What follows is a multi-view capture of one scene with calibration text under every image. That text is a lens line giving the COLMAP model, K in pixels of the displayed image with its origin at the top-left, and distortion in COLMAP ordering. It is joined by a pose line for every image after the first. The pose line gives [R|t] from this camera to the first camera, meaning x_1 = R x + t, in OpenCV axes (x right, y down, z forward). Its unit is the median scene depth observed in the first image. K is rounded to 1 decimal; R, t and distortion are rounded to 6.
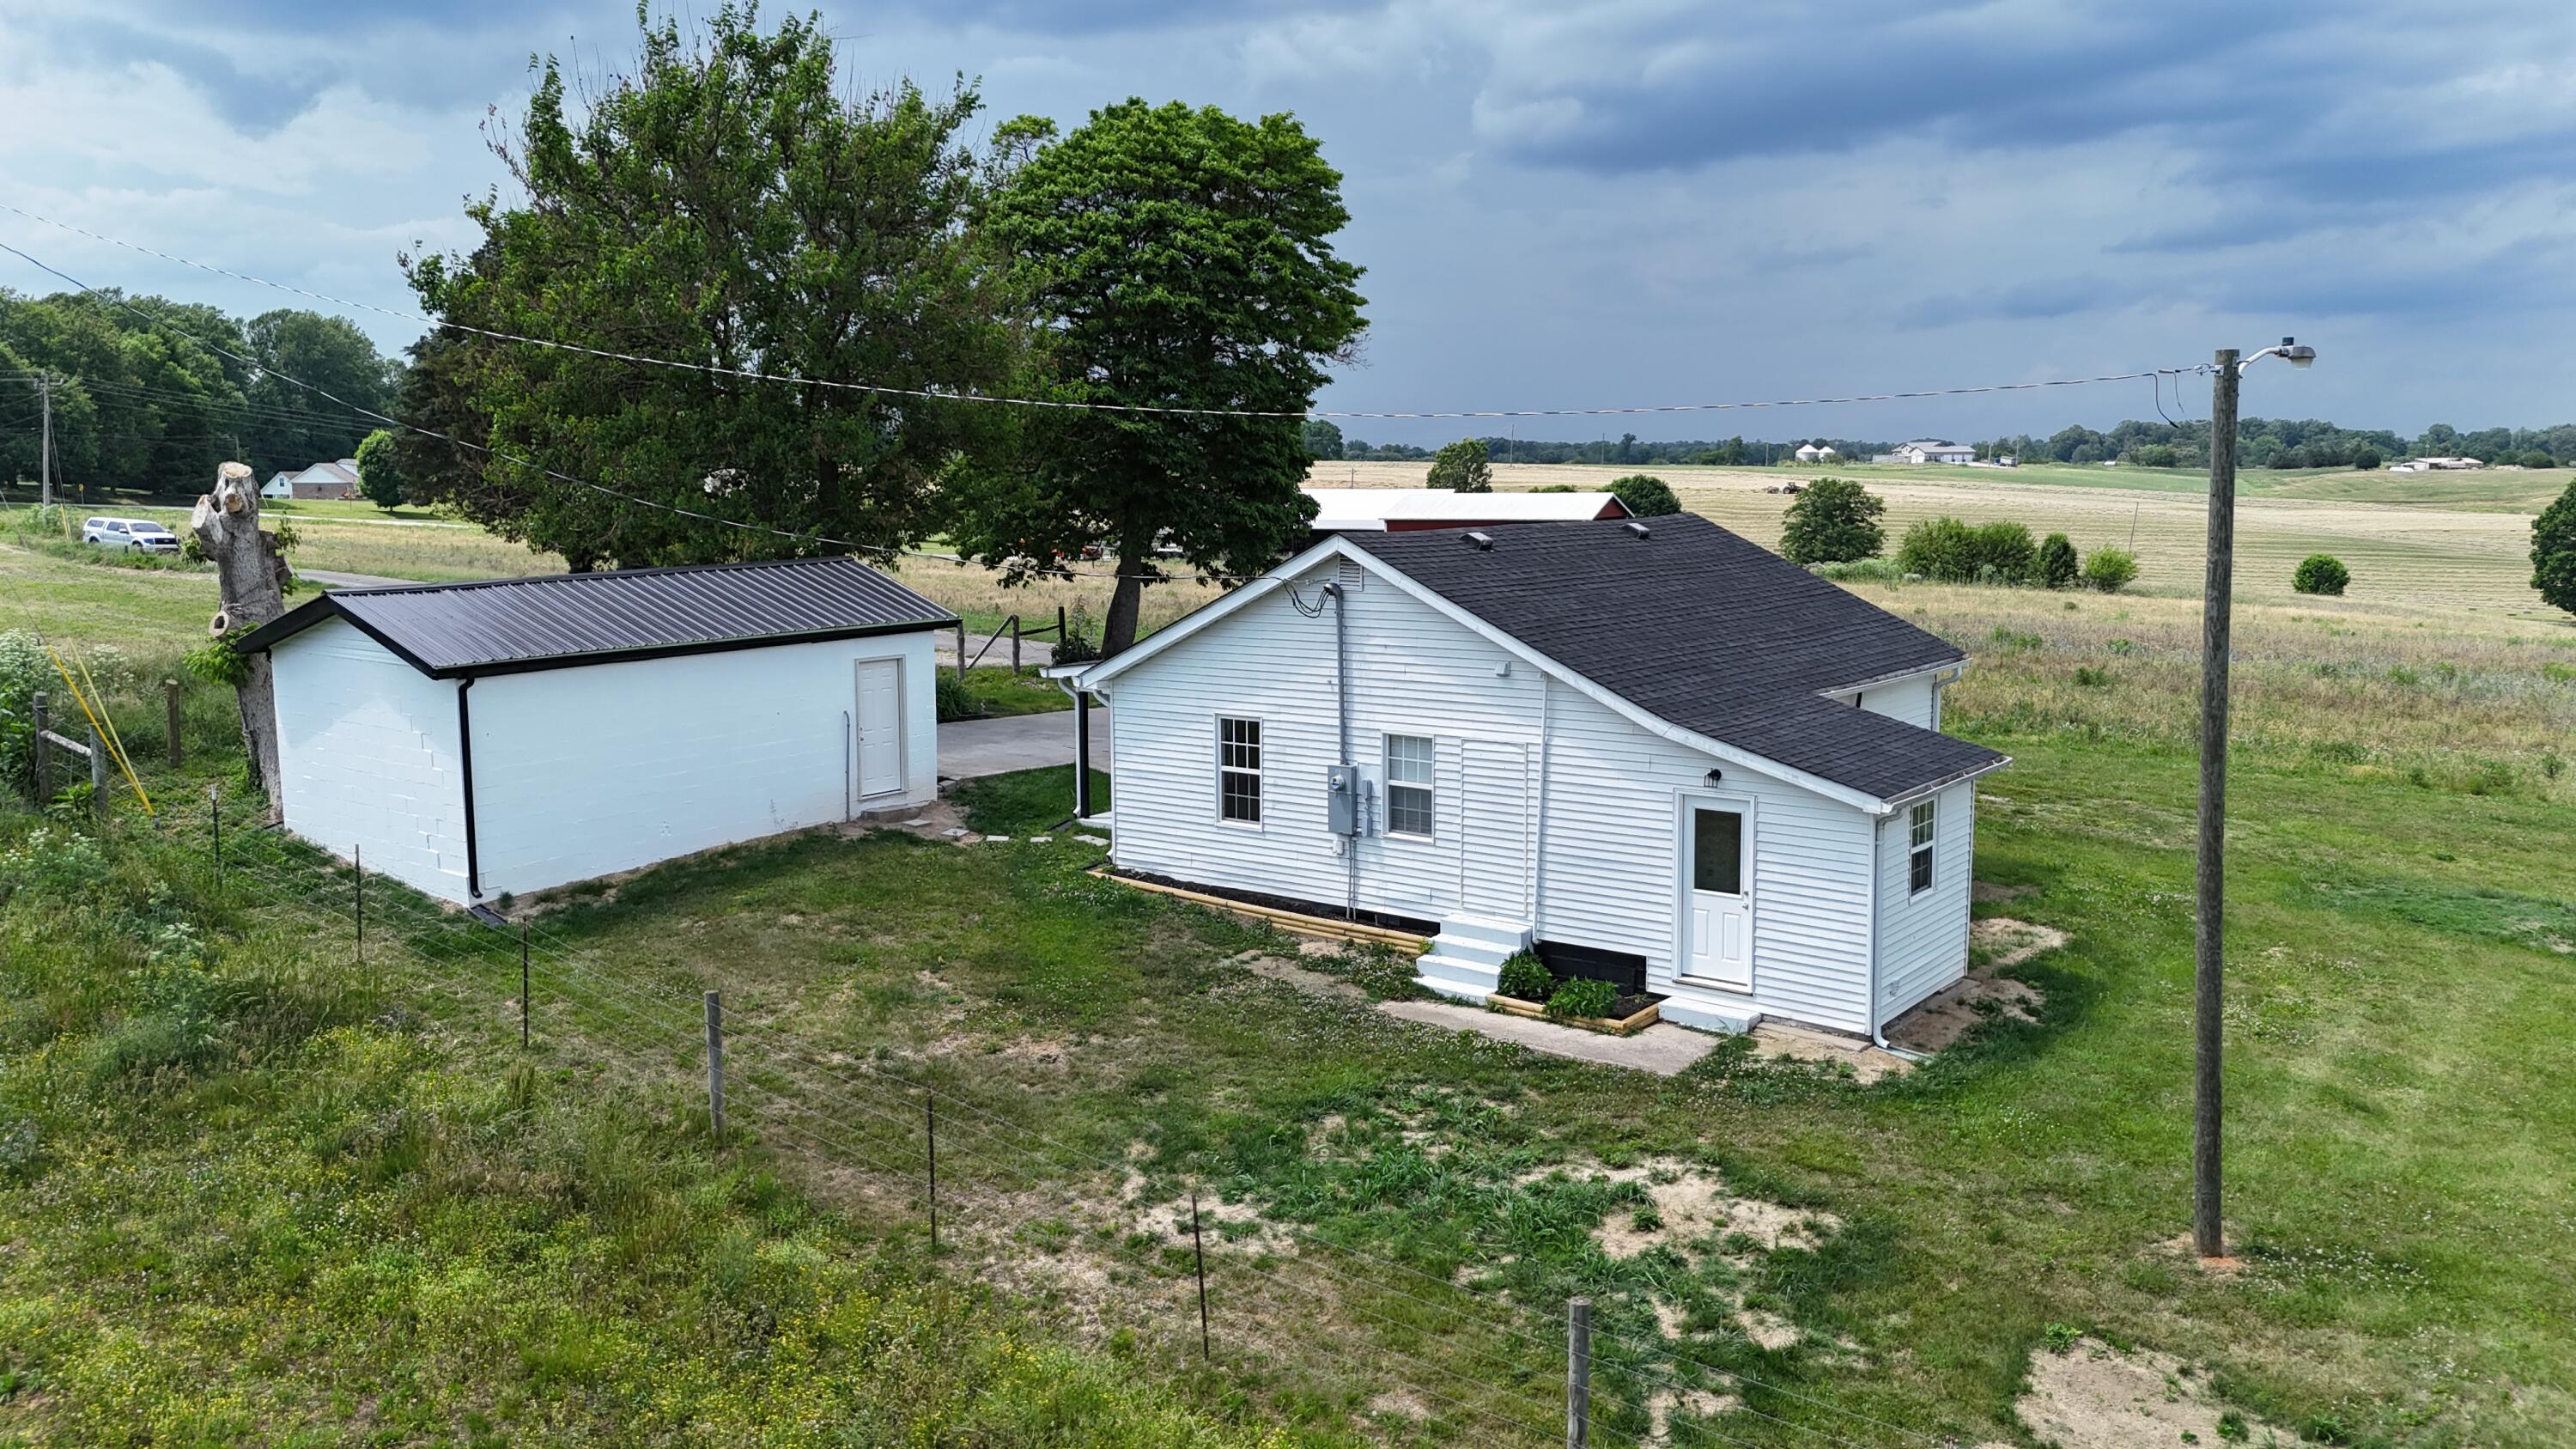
lens RADIAL K [[1899.0, 0, 1292.5], [0, 1899.0, 708.0], [0, 0, 1]] dist [0.094116, -0.114417]
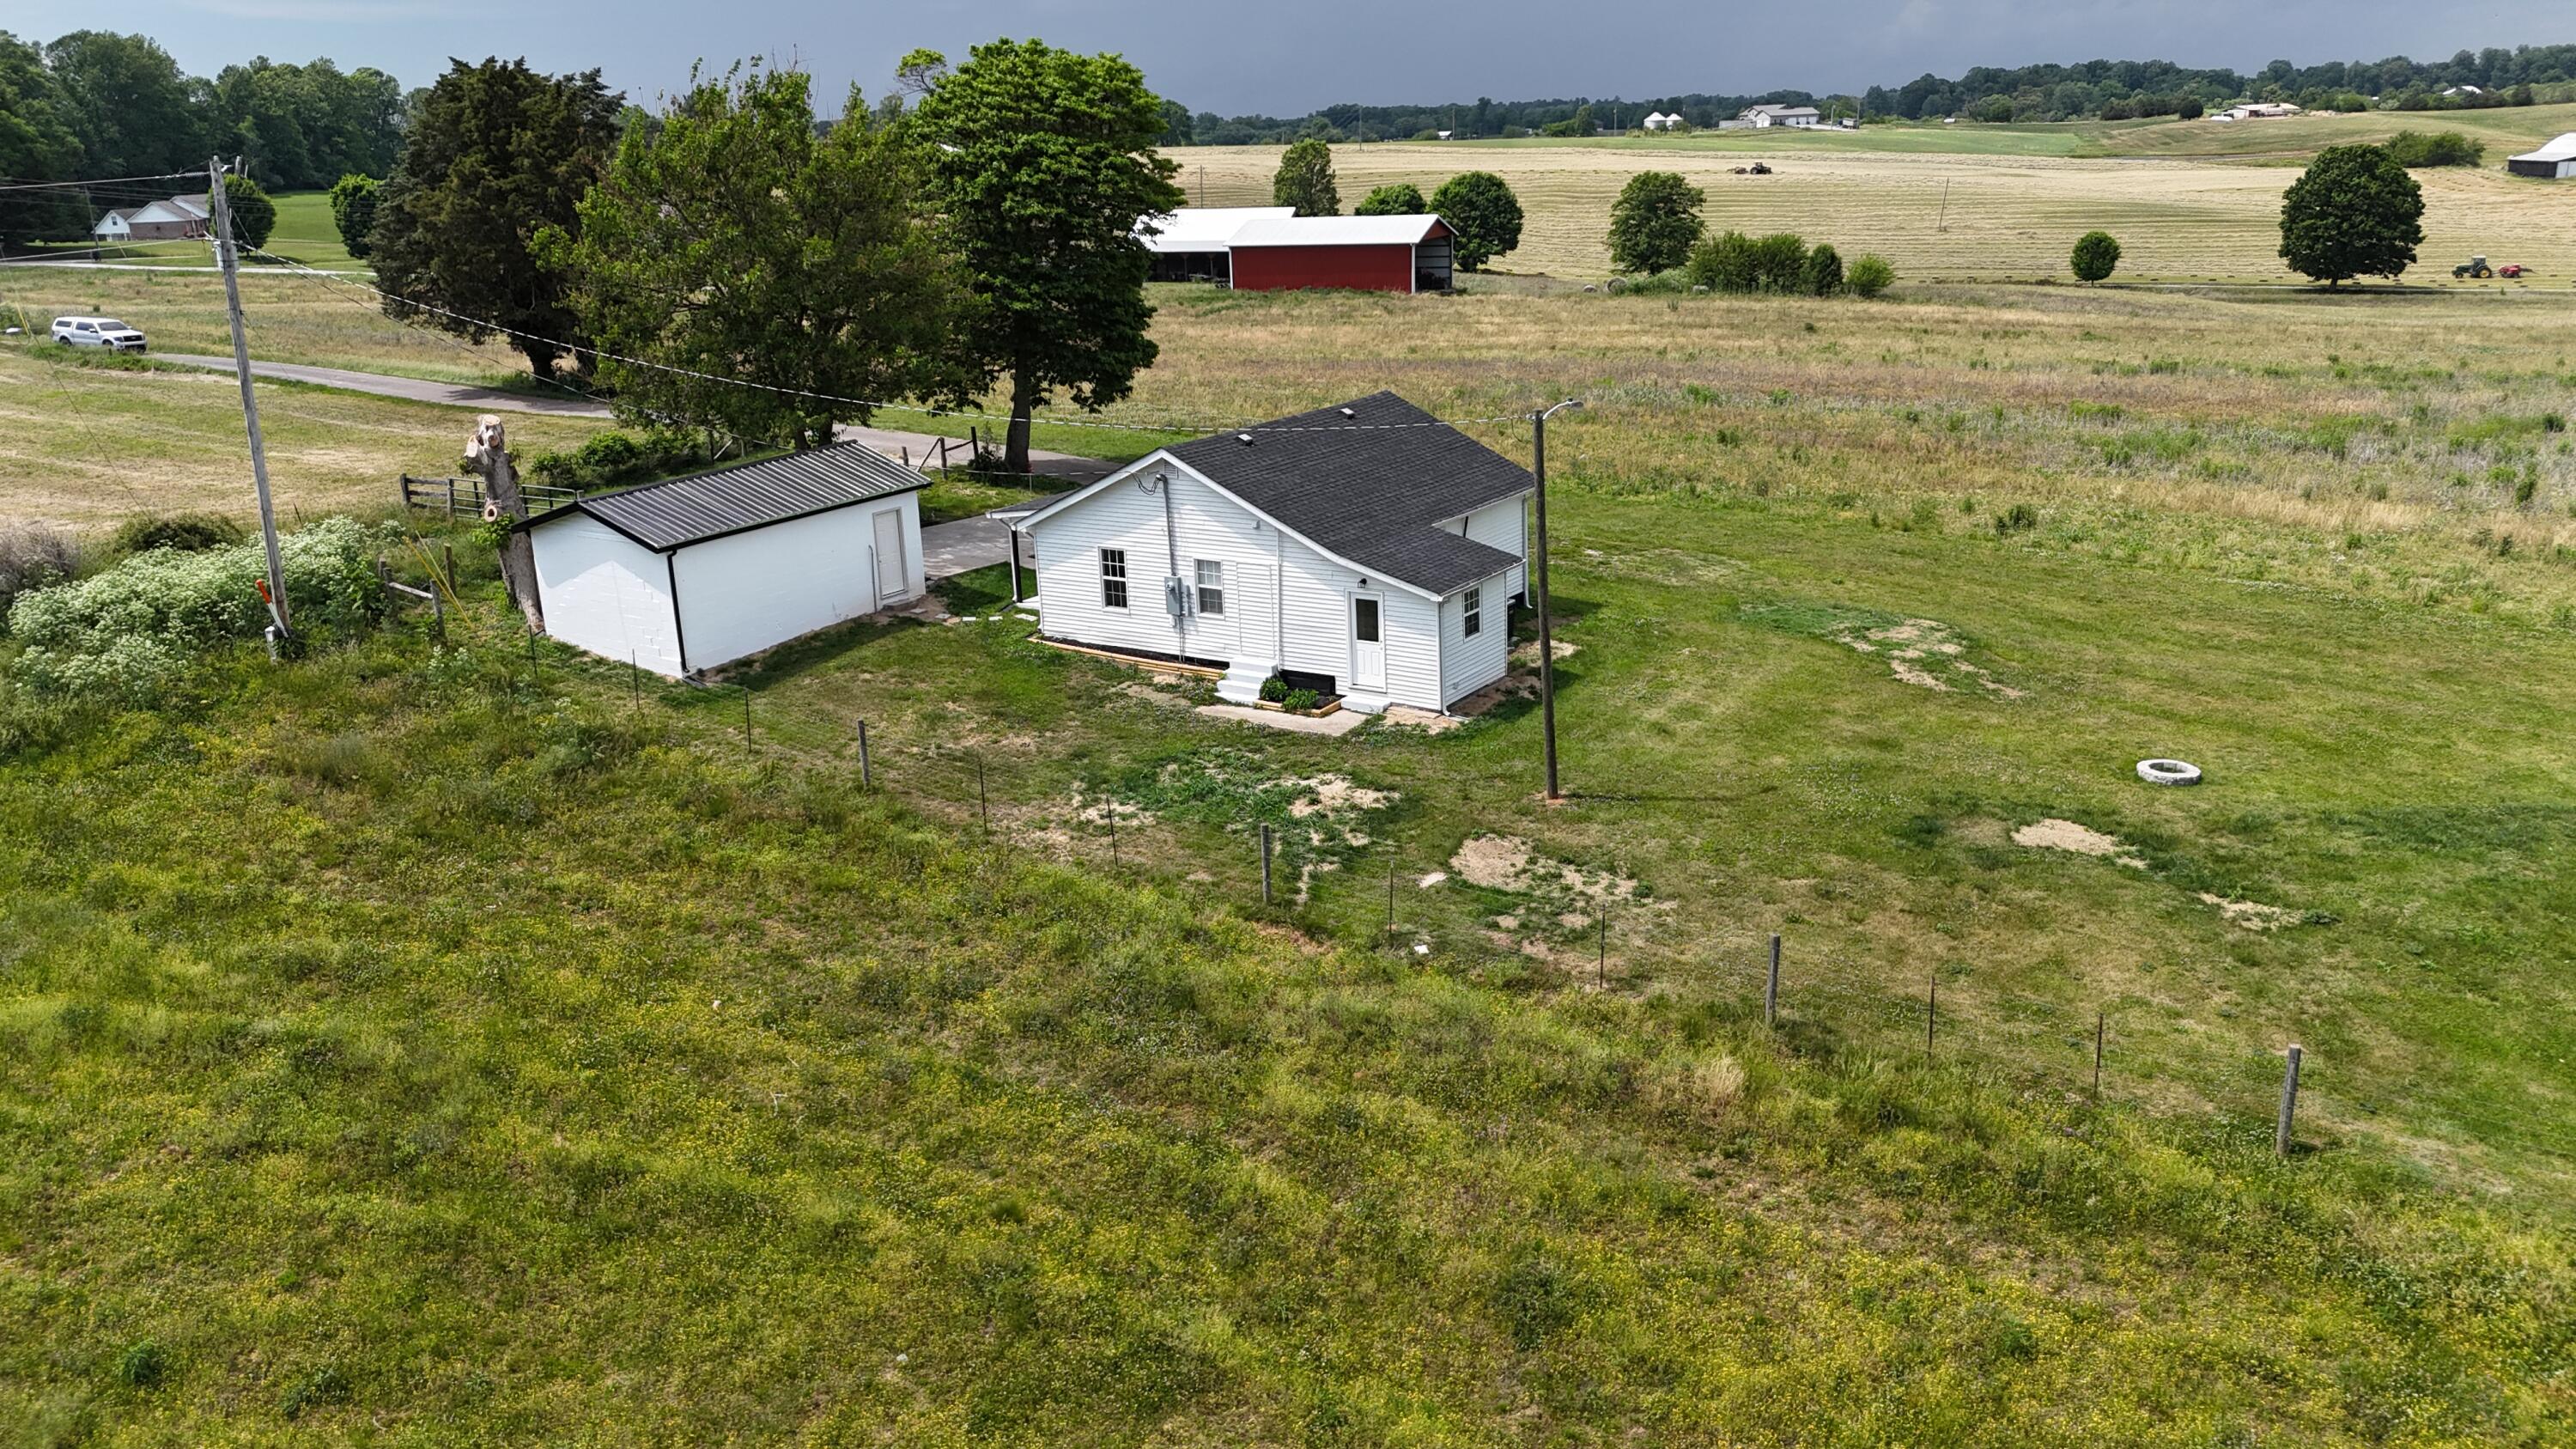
lens RADIAL K [[1883.0, 0, 1288.0], [0, 1883.0, 724.5], [0, 0, 1]] dist [0.118109, -0.136898]
pose [[0.996769, -0.052460, 0.060820, 0.022552], [0.041221, 0.984022, 0.173208, -0.153328], [-0.068934, -0.170141, 0.983006, -0.875102]]
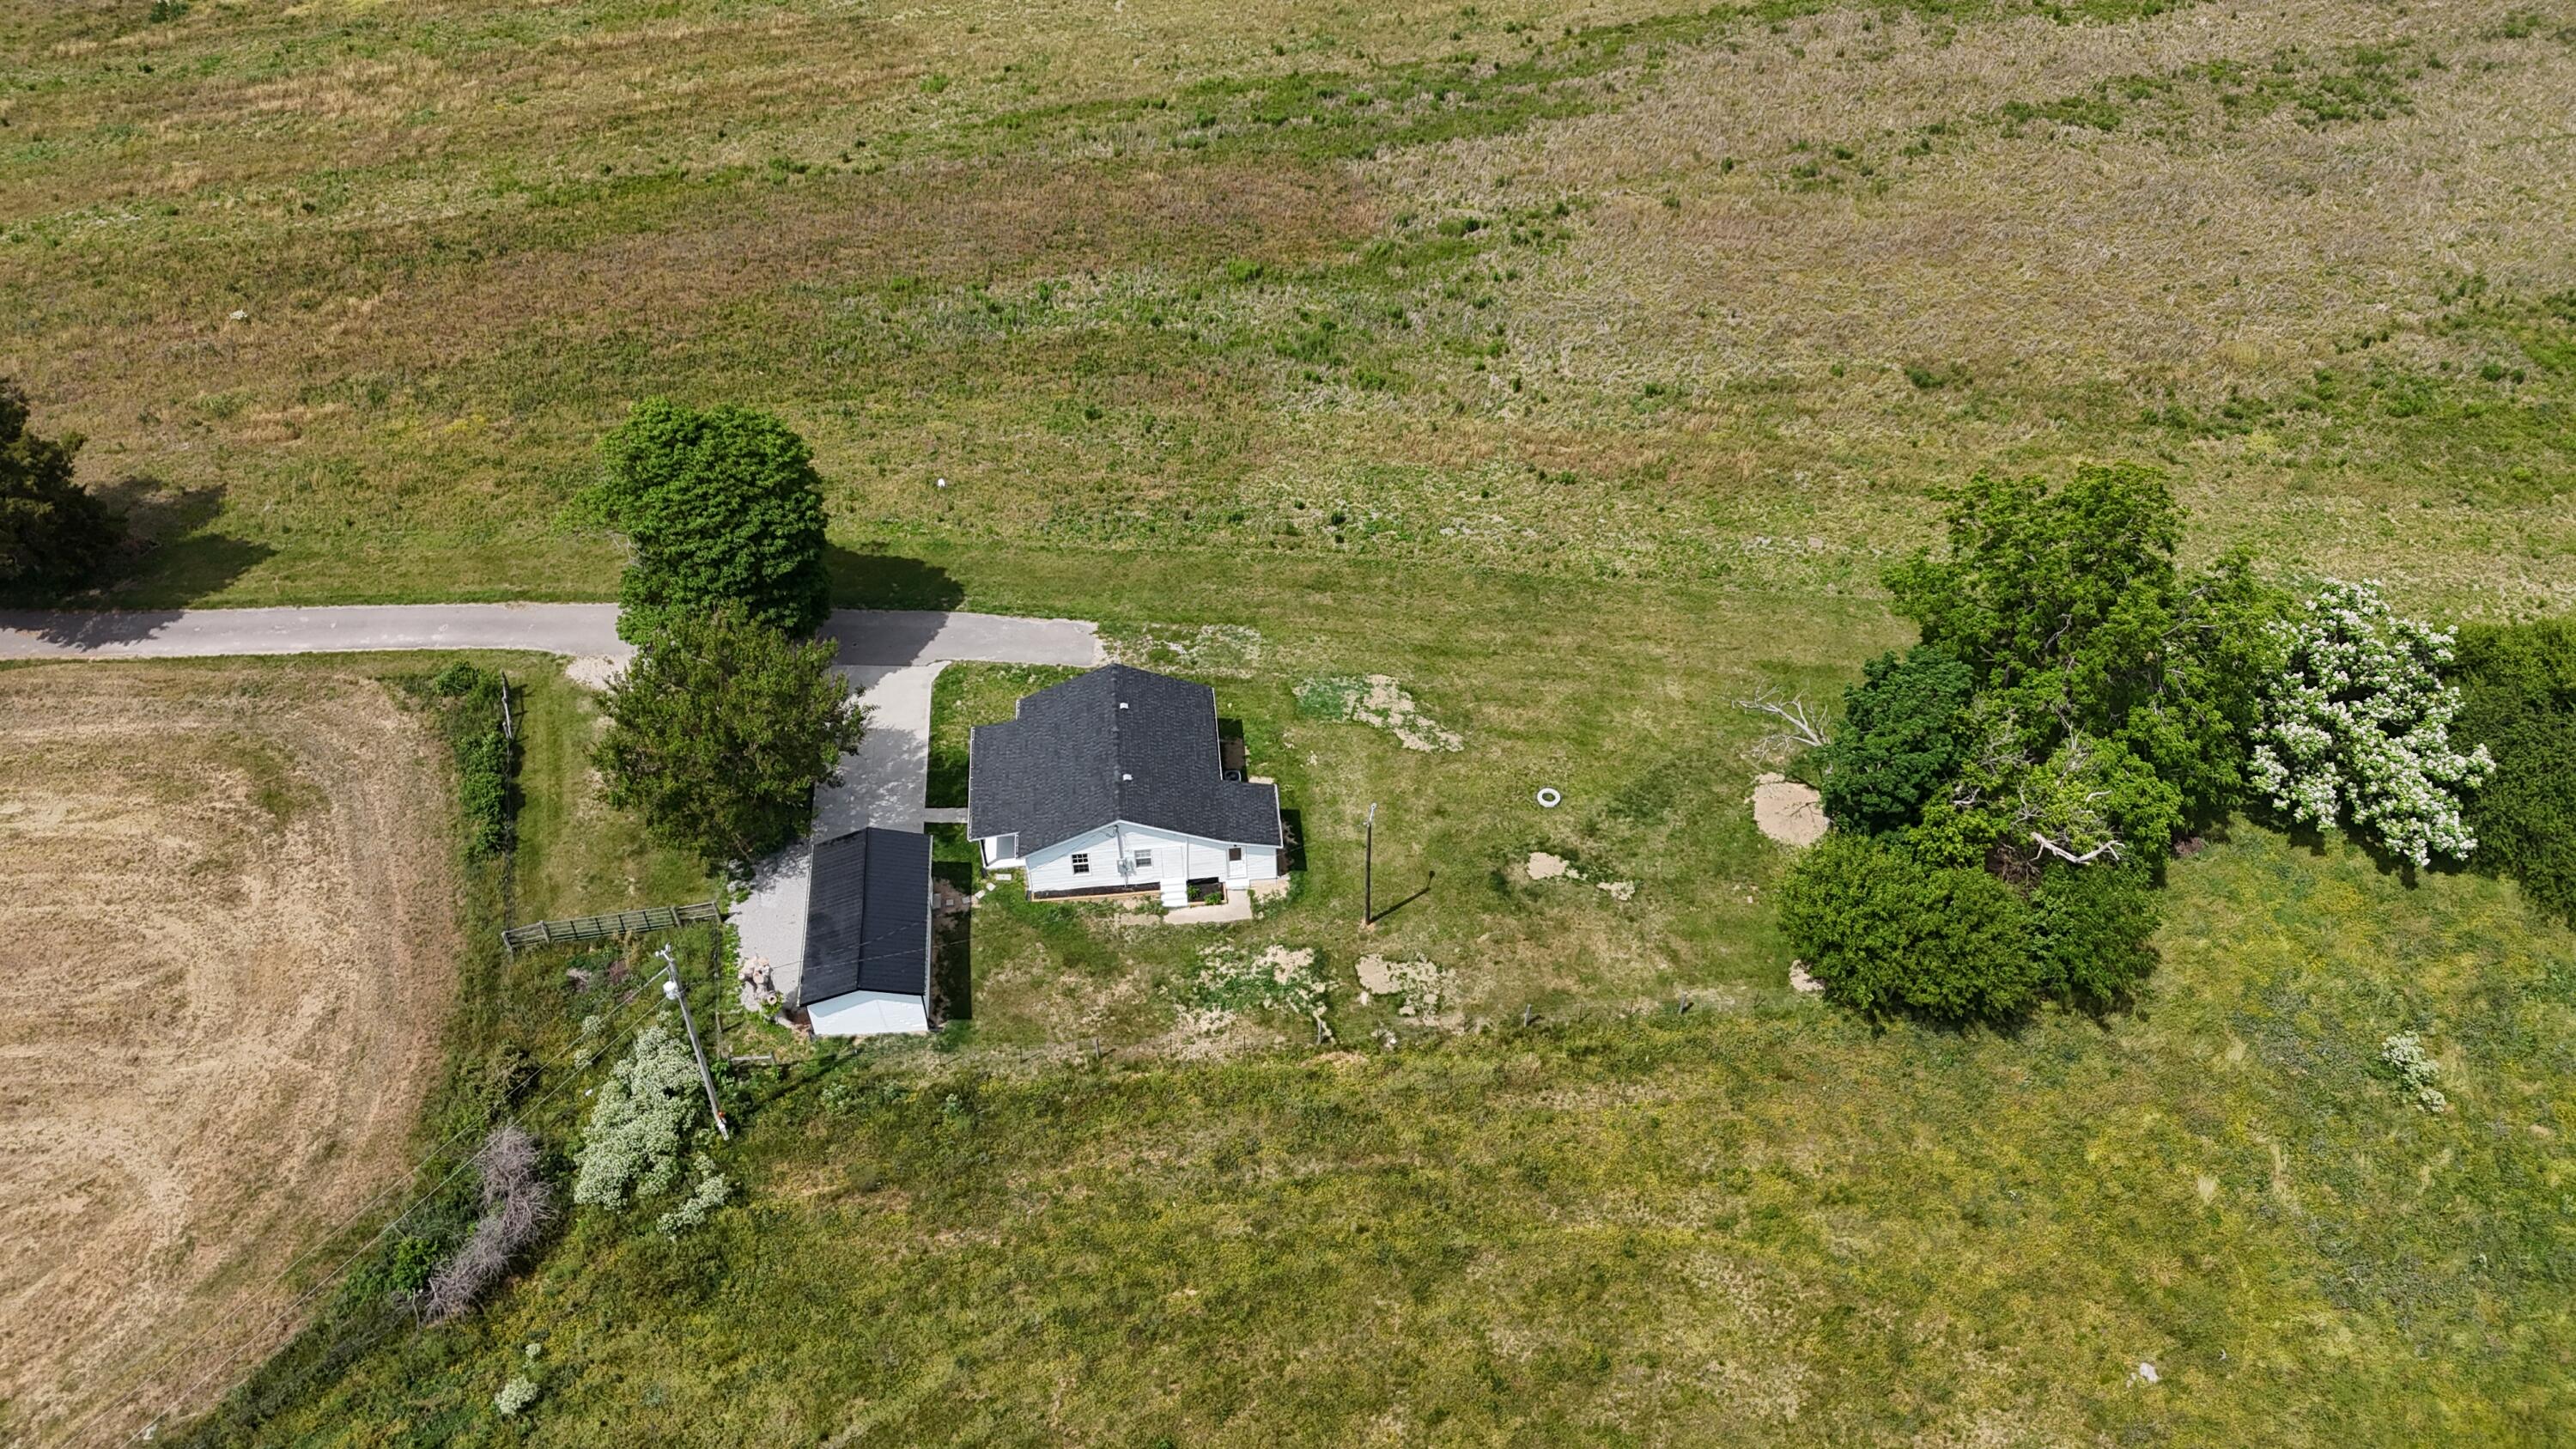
lens RADIAL K [[1890.9, 0, 1288.0], [0, 1890.9, 724.5], [0, 0, 1]] dist [0.084577, -0.097754]
pose [[0.729959, -0.491579, 0.474879, -1.440090], [0.086362, 0.755552, 0.649371, -2.687328], [-0.678012, -0.433004, 0.593976, -1.303698]]
